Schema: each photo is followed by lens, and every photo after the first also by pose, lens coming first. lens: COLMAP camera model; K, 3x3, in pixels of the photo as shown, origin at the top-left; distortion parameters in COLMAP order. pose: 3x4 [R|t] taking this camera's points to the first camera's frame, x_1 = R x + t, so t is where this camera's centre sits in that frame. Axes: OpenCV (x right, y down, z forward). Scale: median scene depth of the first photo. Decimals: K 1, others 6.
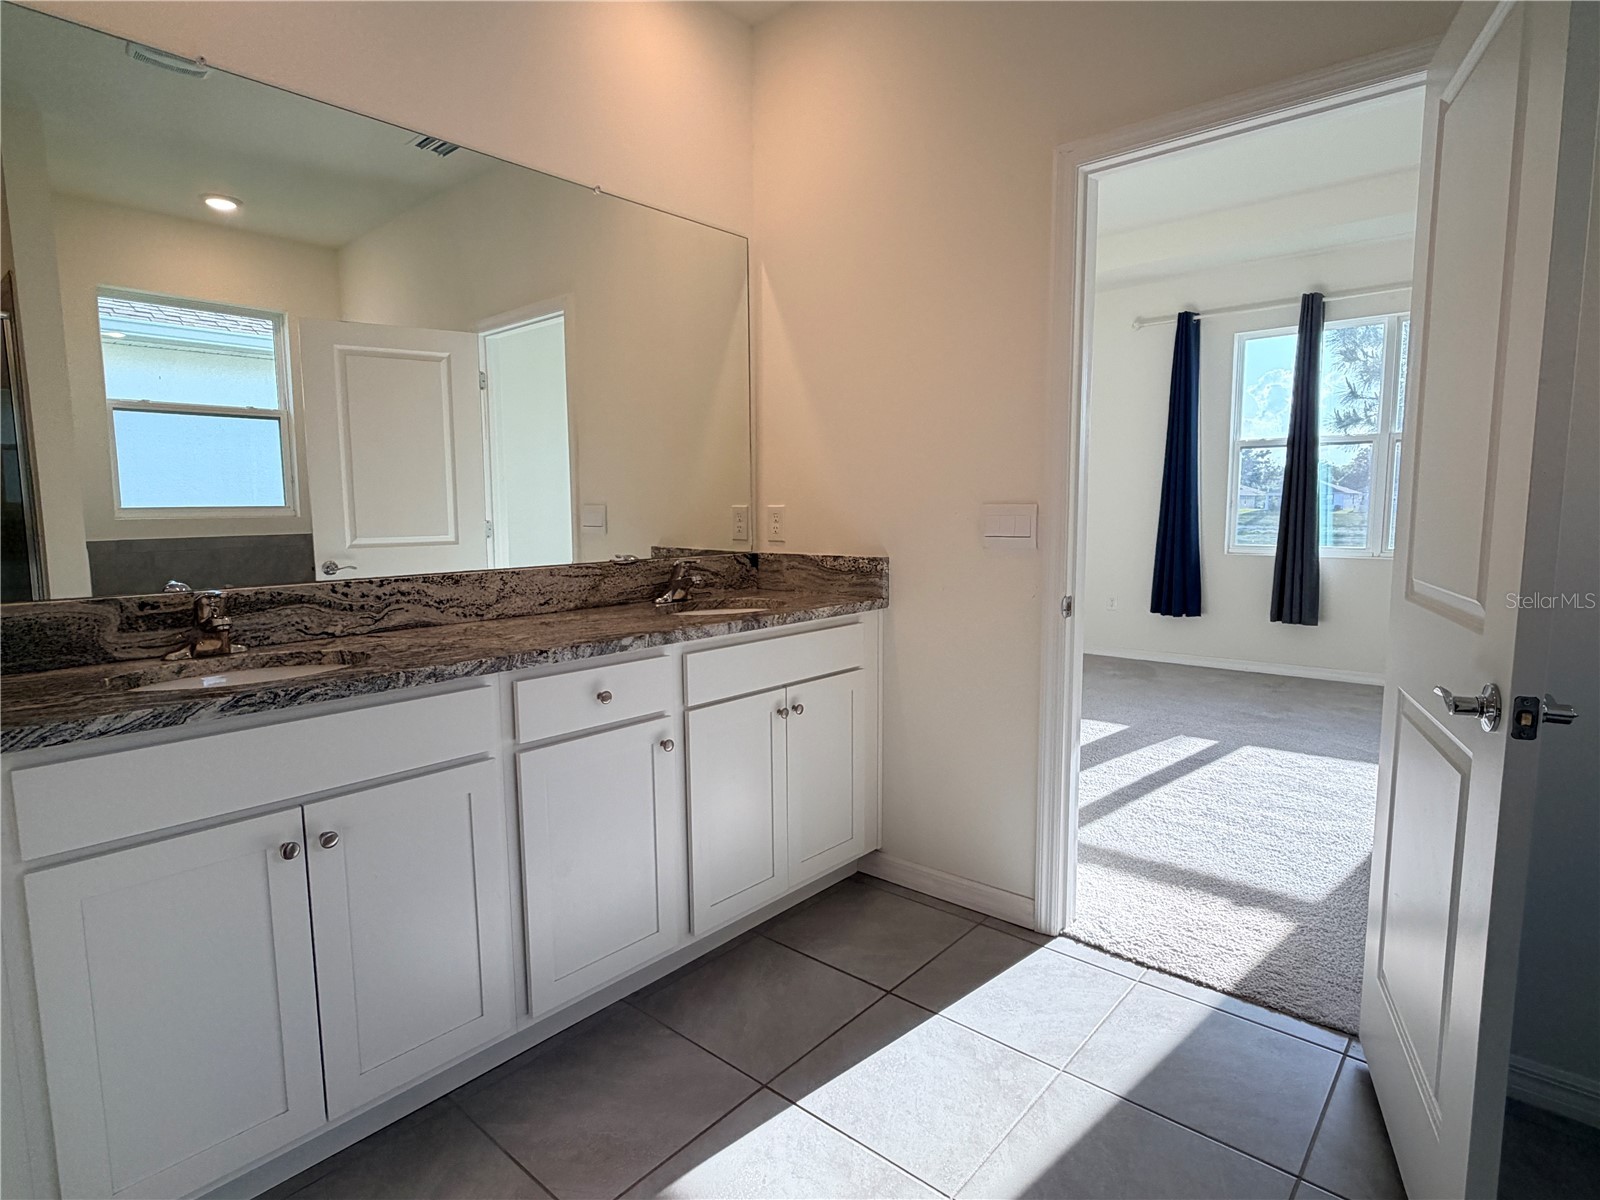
lens RADIAL K [[853.7, 0, 792.8], [0, 853.7, 601.9], [0, 0, 1]] dist [0.001925, -0.000217]
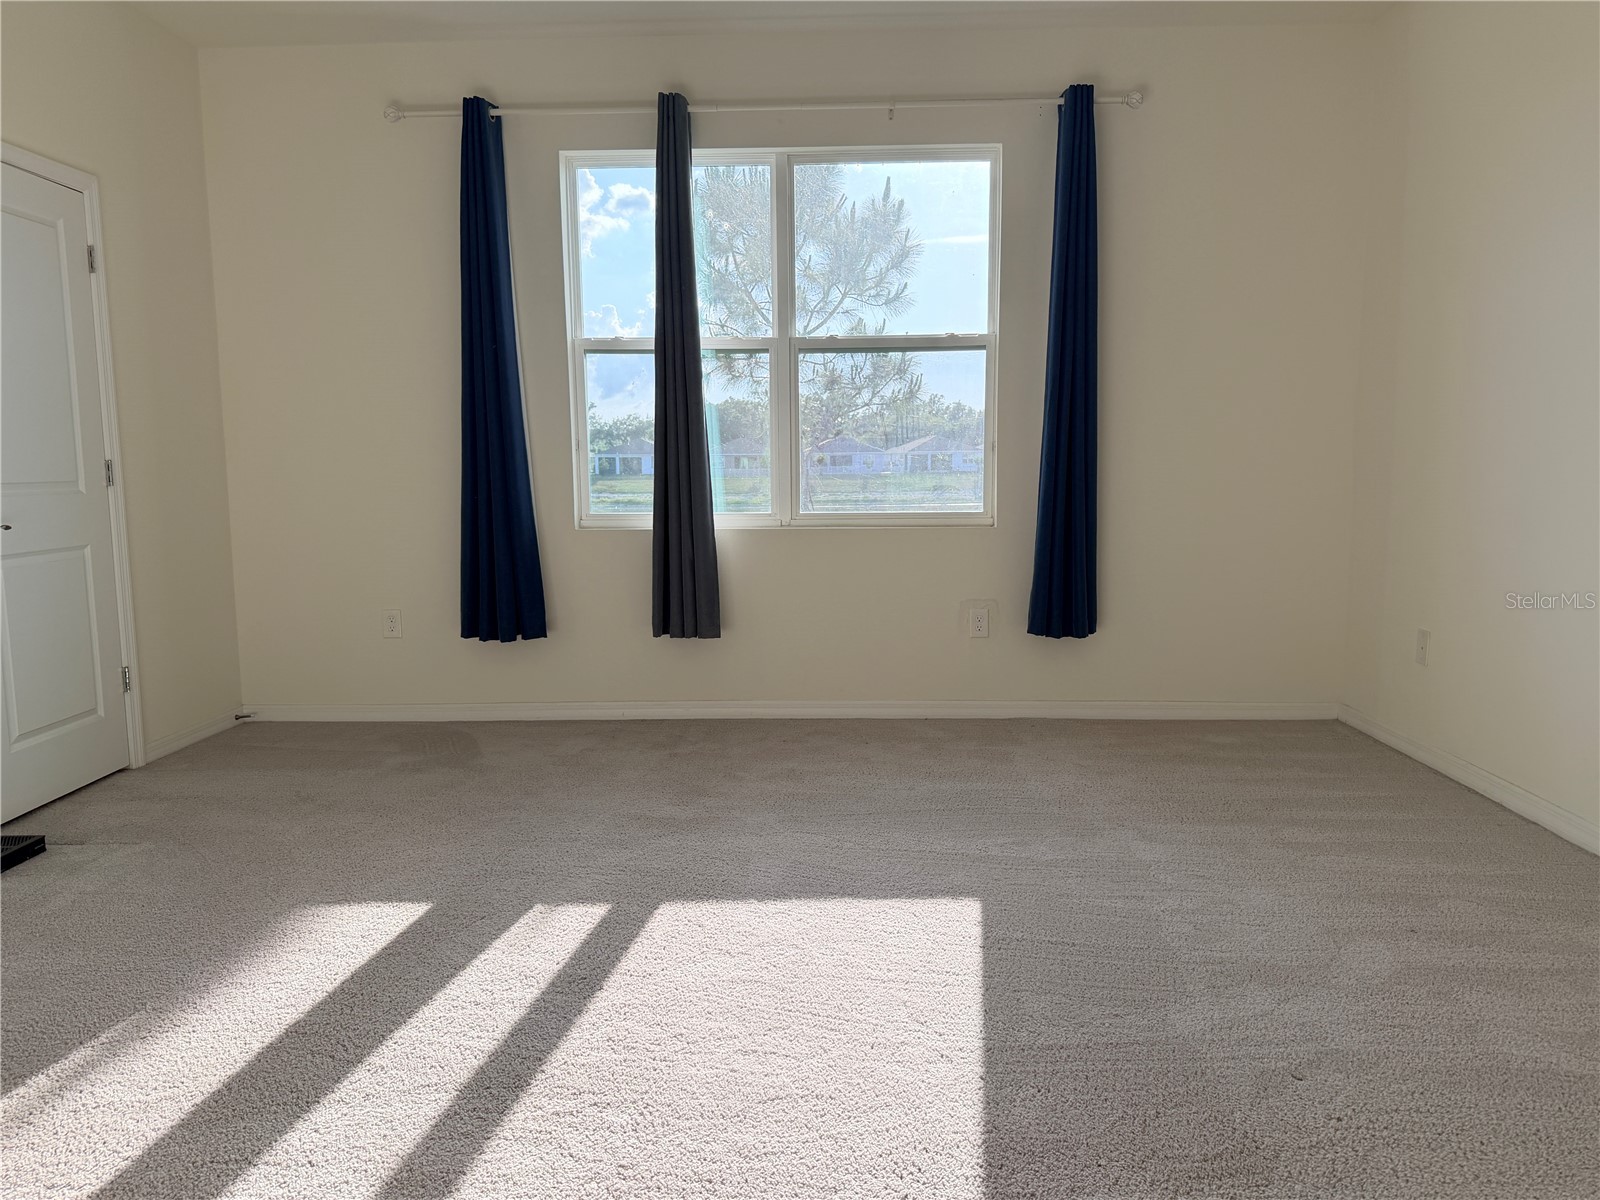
lens RADIAL K [[1124.6, 0, 800.0], [0, 1124.6, 600.0], [0, 0, 1]] dist [0.105649, -0.178468]
pose [[0.776052, -0.074378, 0.626267, 0.140367], [0.073526, 0.996920, 0.027287, -0.018023], [-0.626368, 0.024871, 0.779131, 0.310999]]
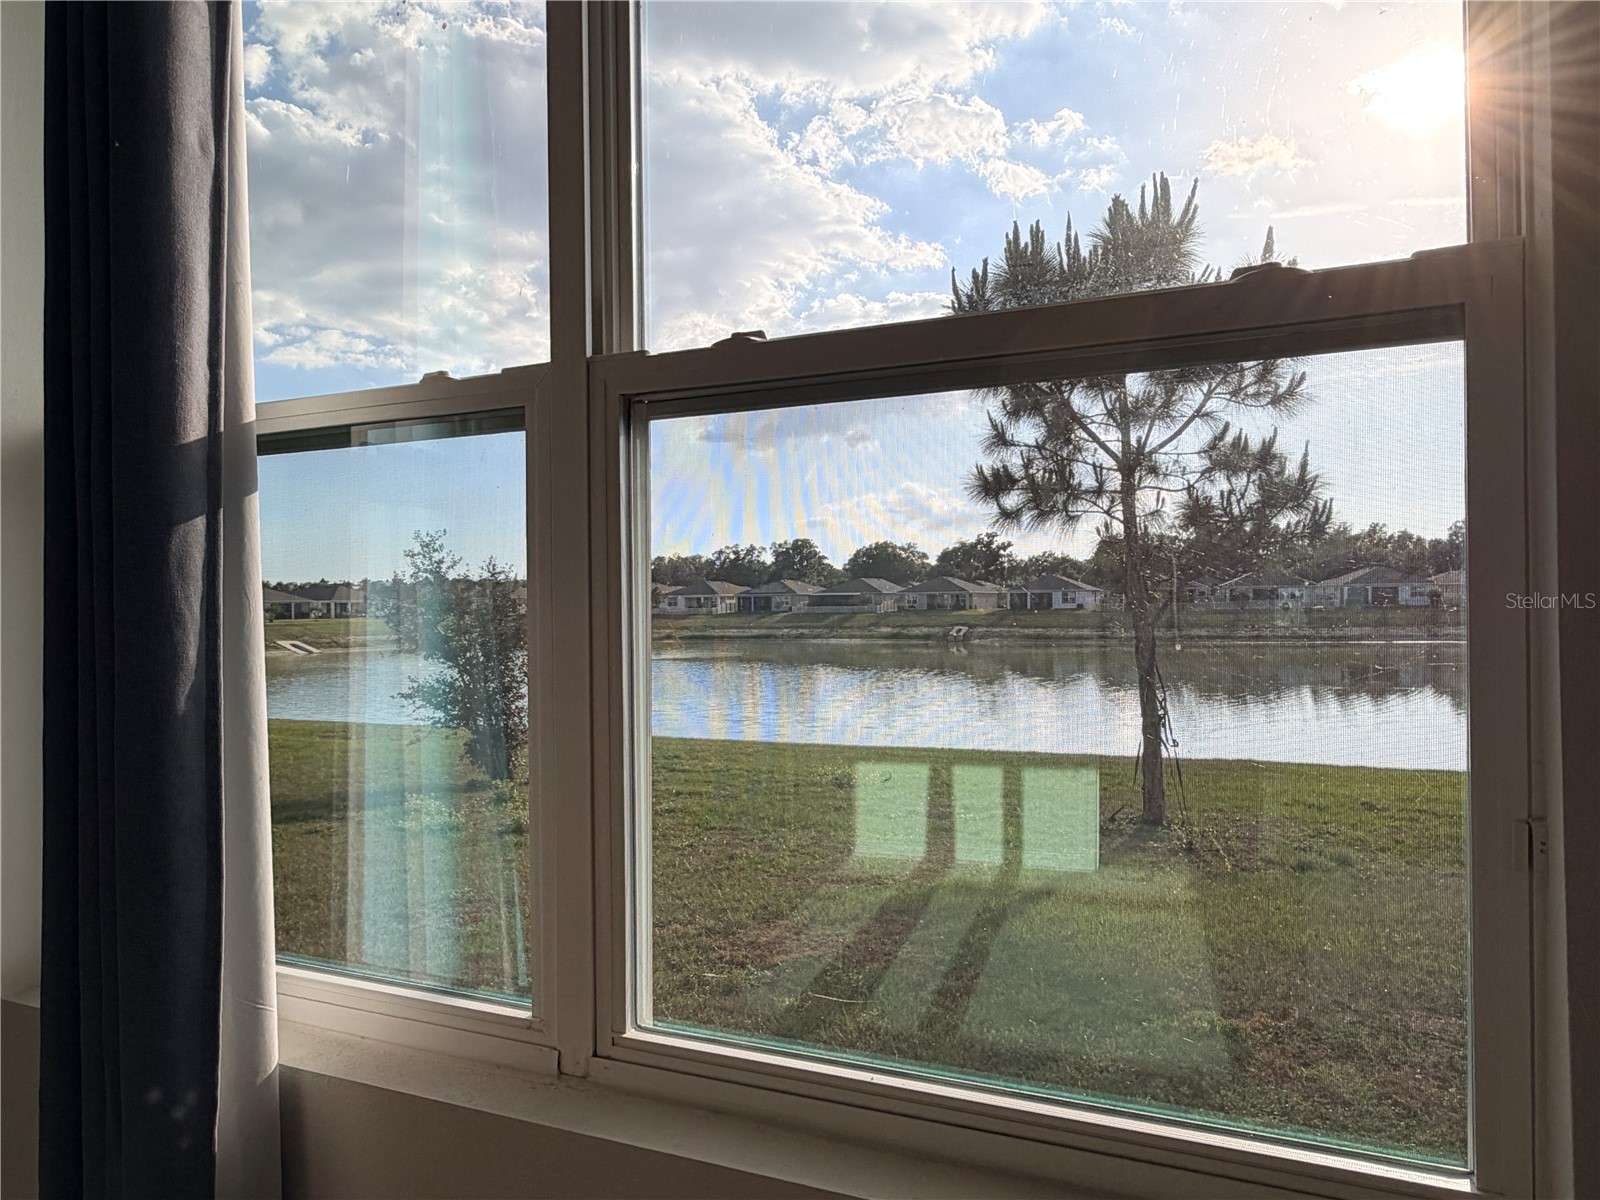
lens RADIAL K [[1061.6, 0, 797.8], [0, 1061.6, 605.4], [0, 0, 1]] dist [-0.000679, -0.000619]
pose [[0.955357, -0.005879, 0.295395, 0.640249], [0.038972, 0.993574, -0.106265, -0.113230], [-0.292872, 0.113033, 0.949447, 0.746238]]
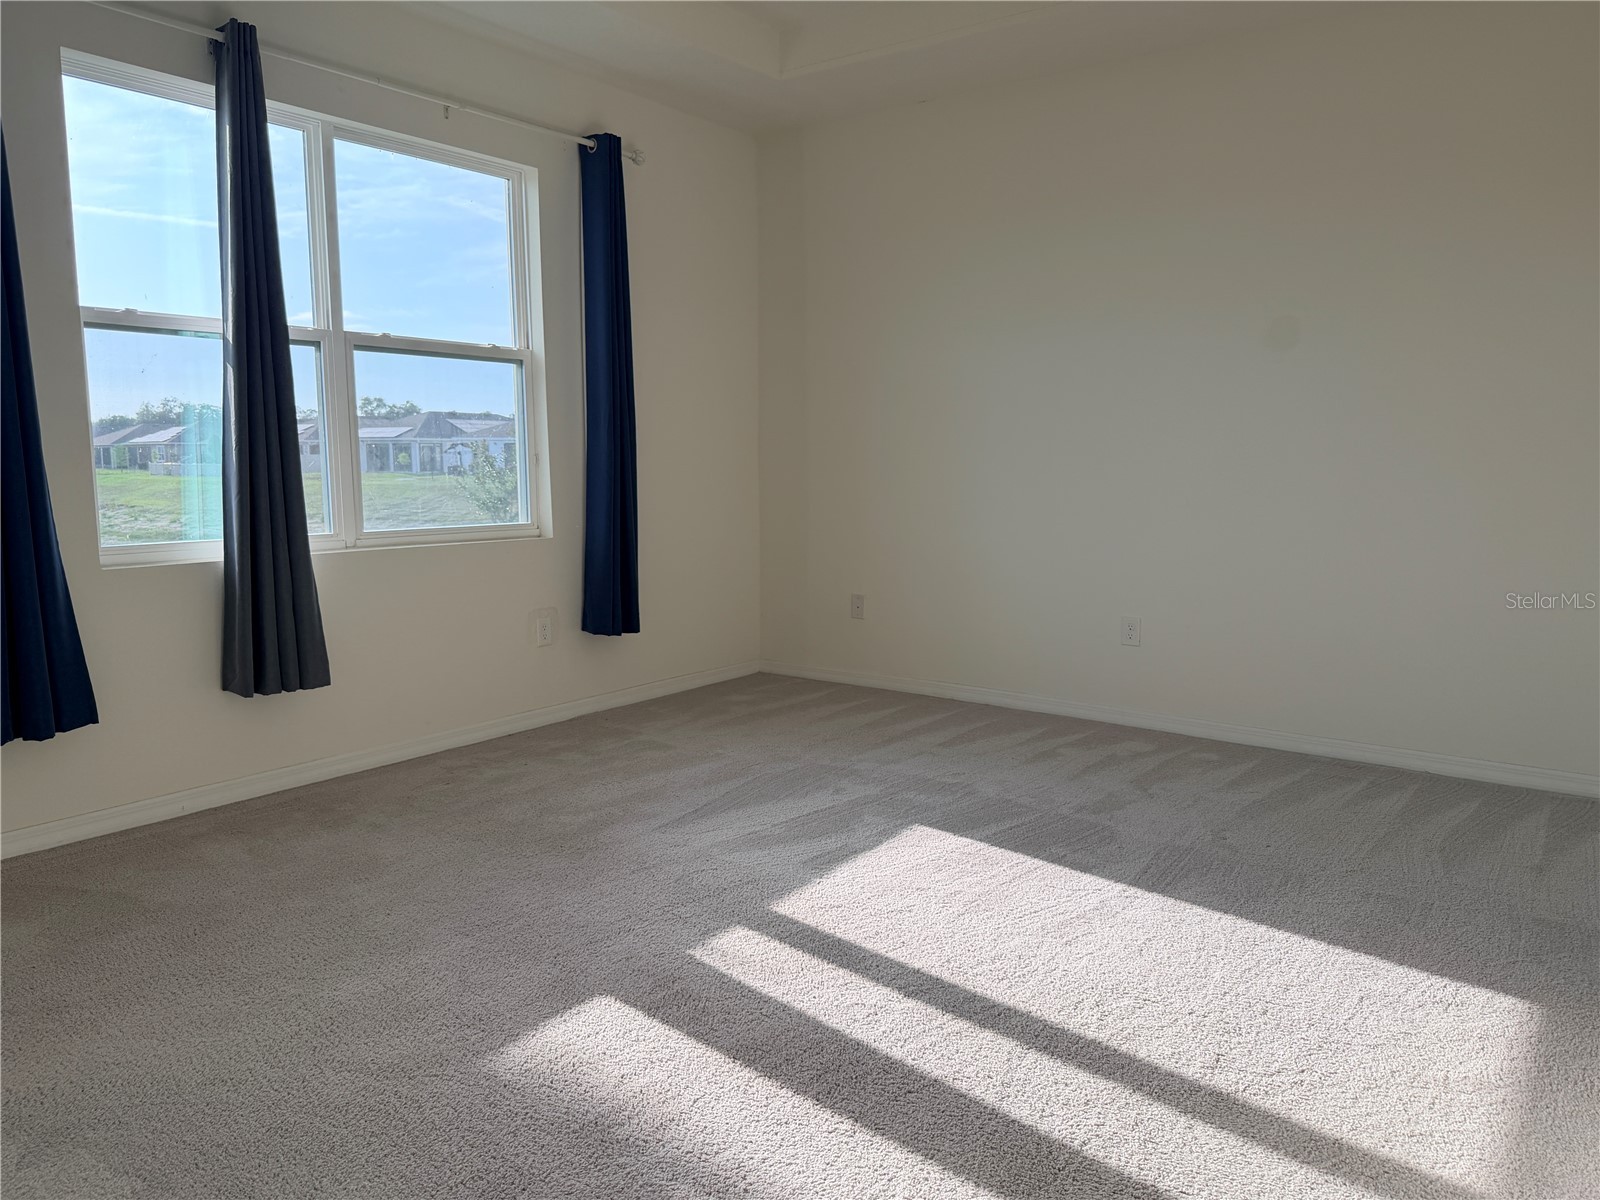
lens RADIAL K [[1124.6, 0, 800.0], [0, 1124.6, 600.0], [0, 0, 1]] dist [0.105649, -0.178468]
pose [[-0.073620, -0.119578, 0.990091, -0.106877], [0.114790, 0.985171, 0.127520, -0.080854], [-0.990658, 0.123041, -0.058802, 0.746598]]
